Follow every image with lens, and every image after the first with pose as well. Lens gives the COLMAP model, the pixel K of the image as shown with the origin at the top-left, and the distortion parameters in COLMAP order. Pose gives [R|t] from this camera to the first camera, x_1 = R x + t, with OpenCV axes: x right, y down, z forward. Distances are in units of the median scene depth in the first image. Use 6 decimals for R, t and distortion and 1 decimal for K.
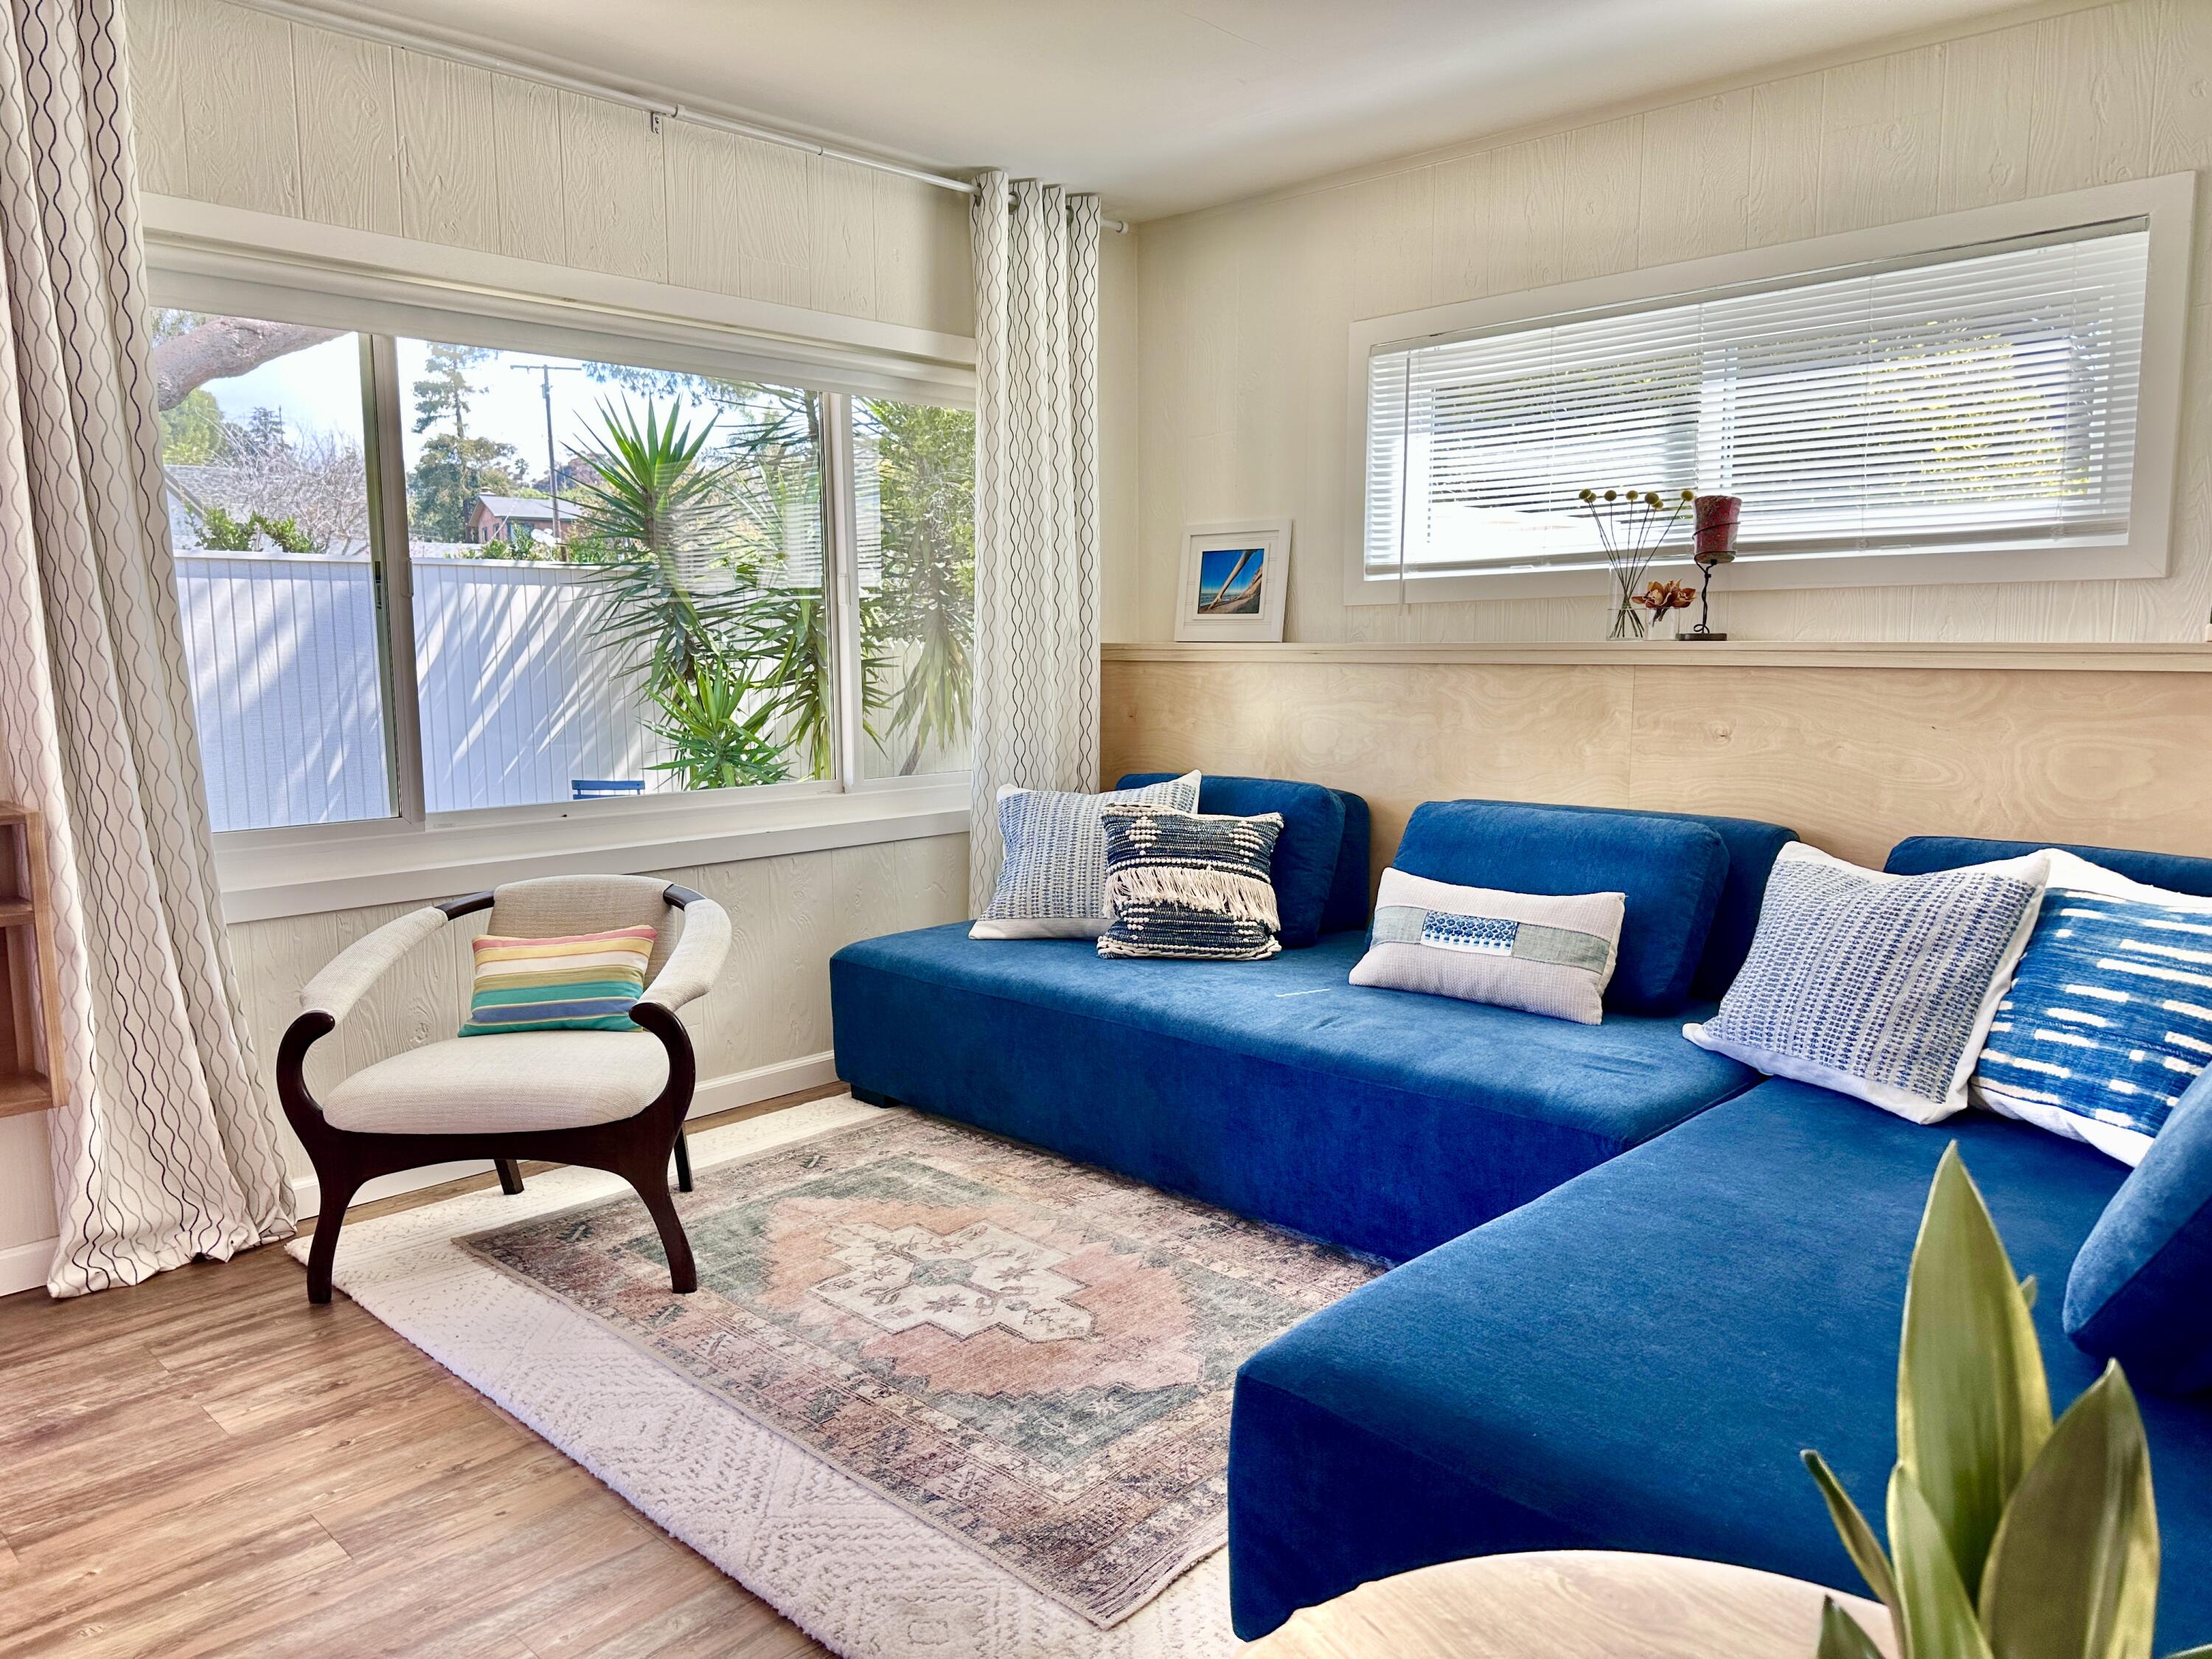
lens RADIAL K [[1543.8, 0, 1091.1], [0, 1543.8, 820.5], [0, 0, 1]] dist [0.036850, -0.022017]
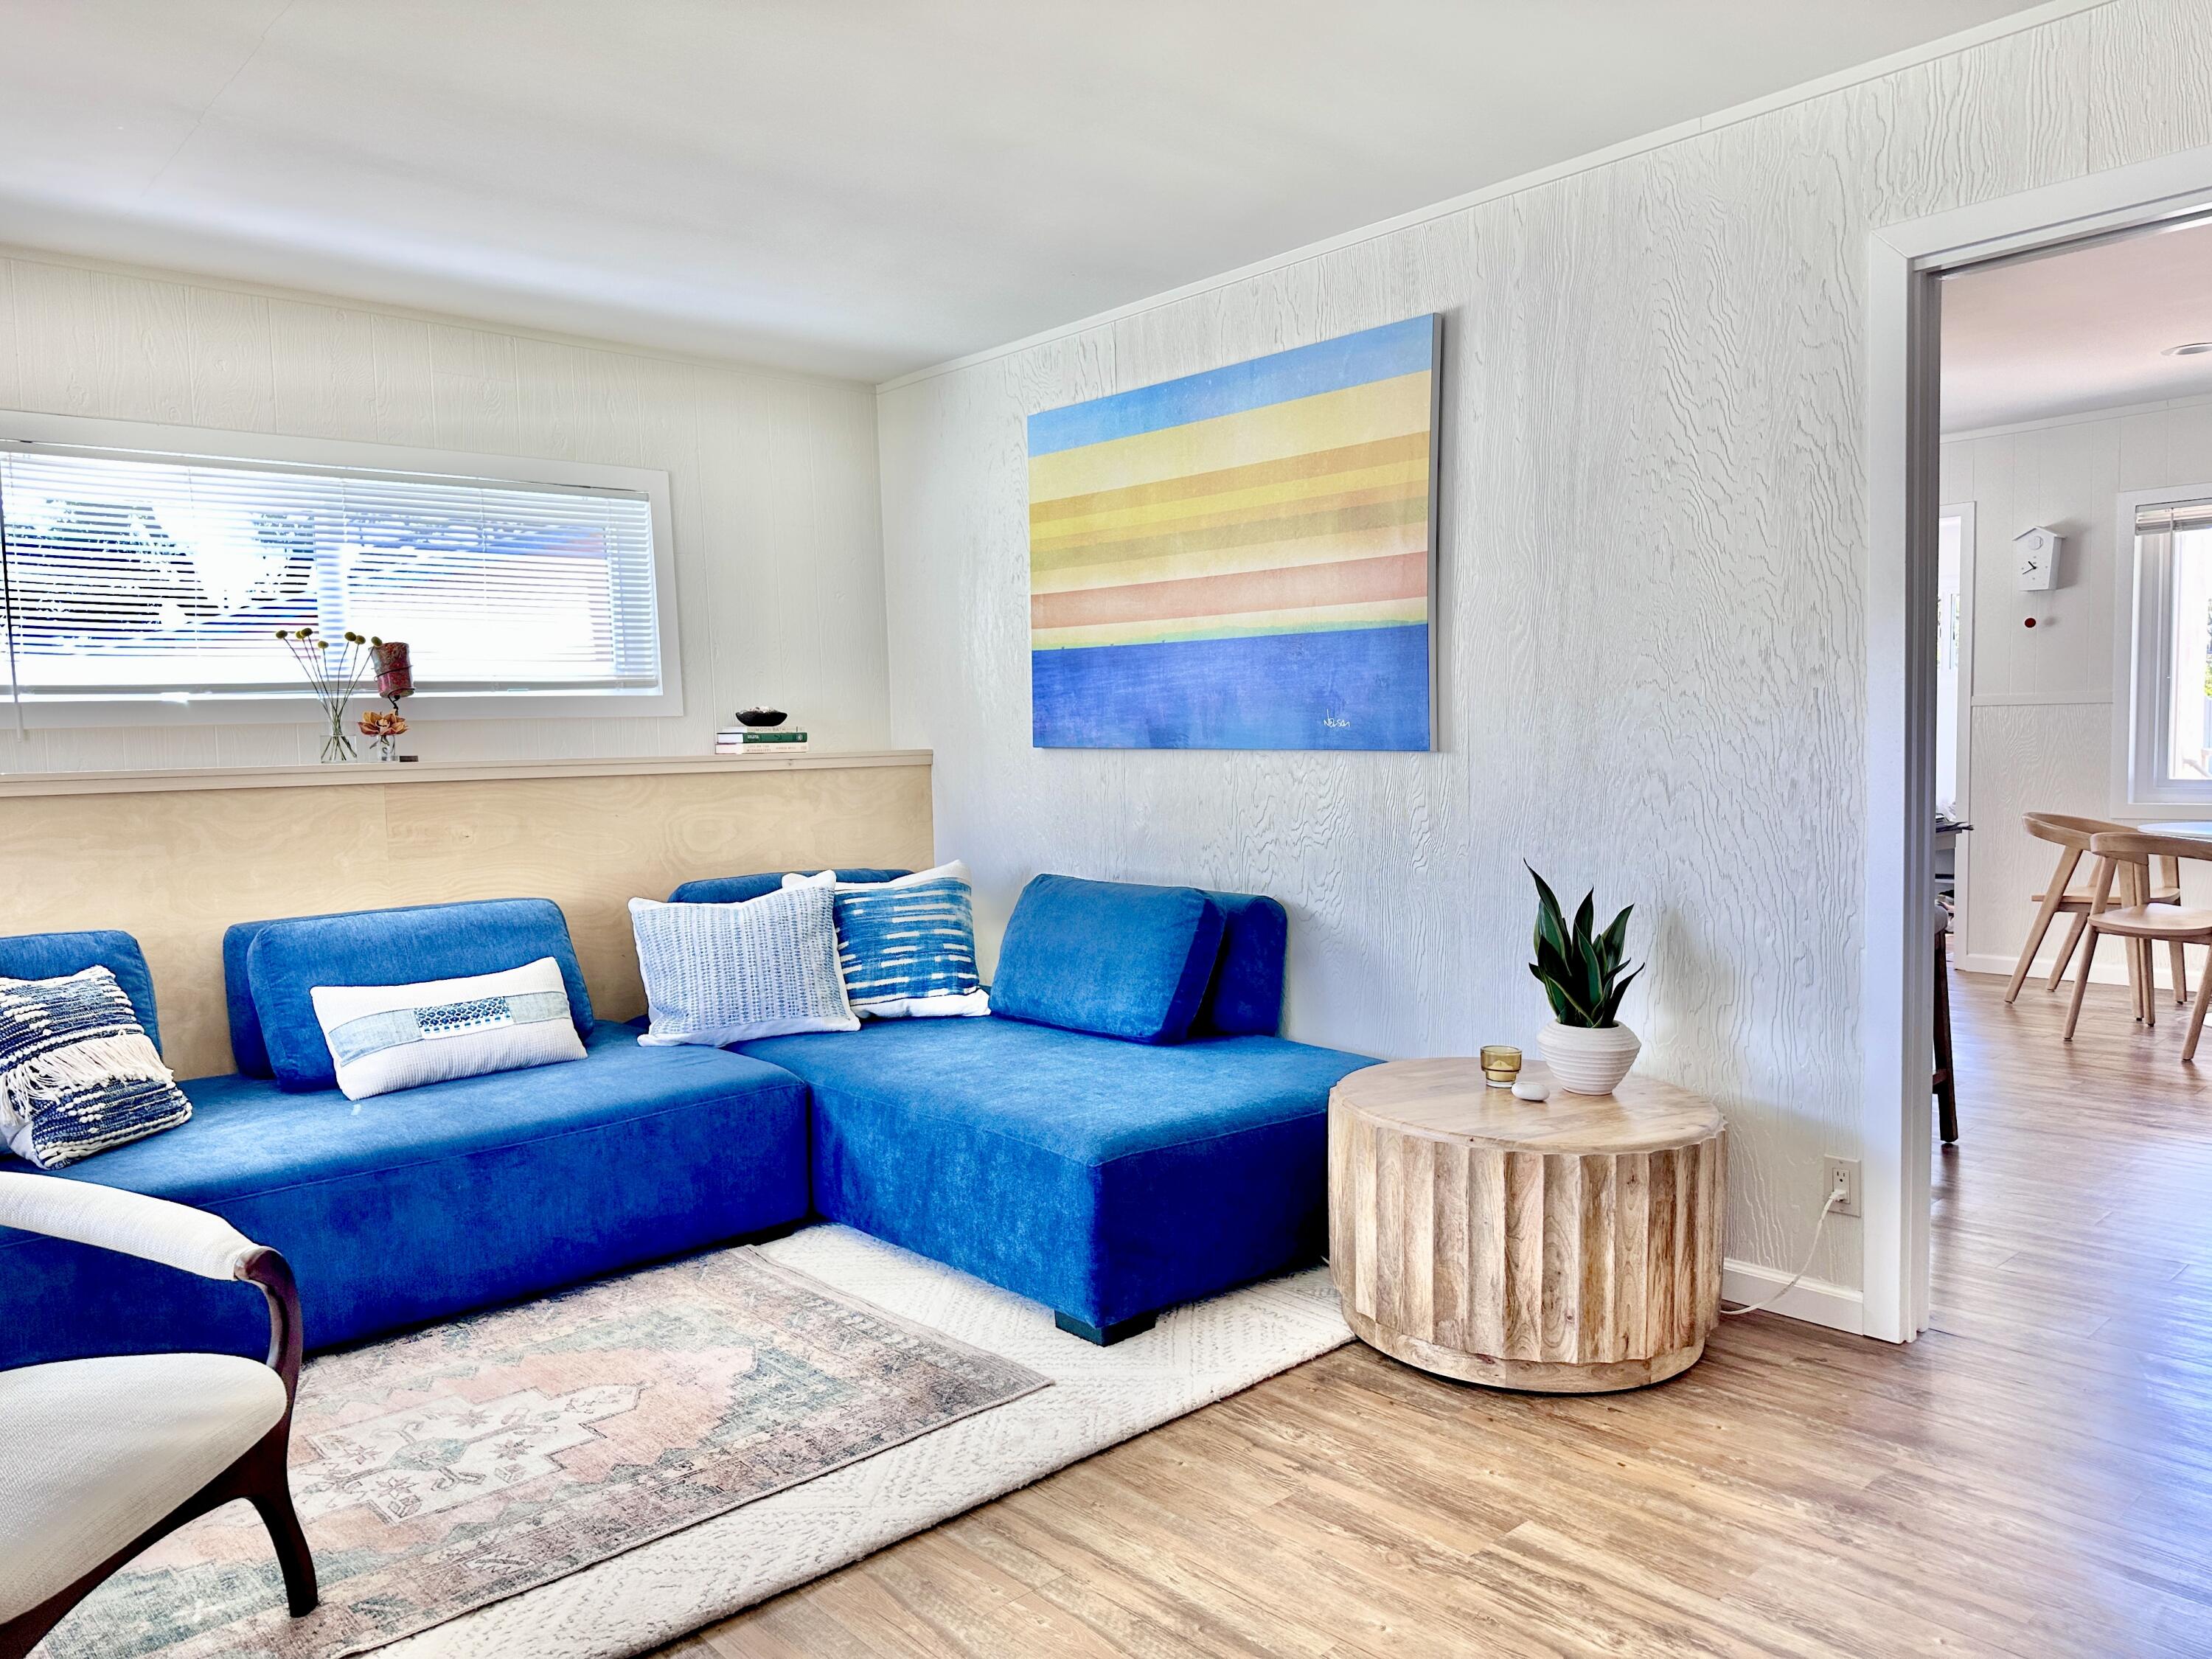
lens RADIAL K [[1543.8, 0, 1123.2], [0, 1543.8, 833.8], [0, 0, 1]] dist [0.036850, -0.022017]
pose [[0.057714, -0.061308, 0.996449, -0.991359], [0.145149, 0.988022, 0.052382, -0.057208], [-0.987725, 0.141610, 0.065922, 0.504826]]
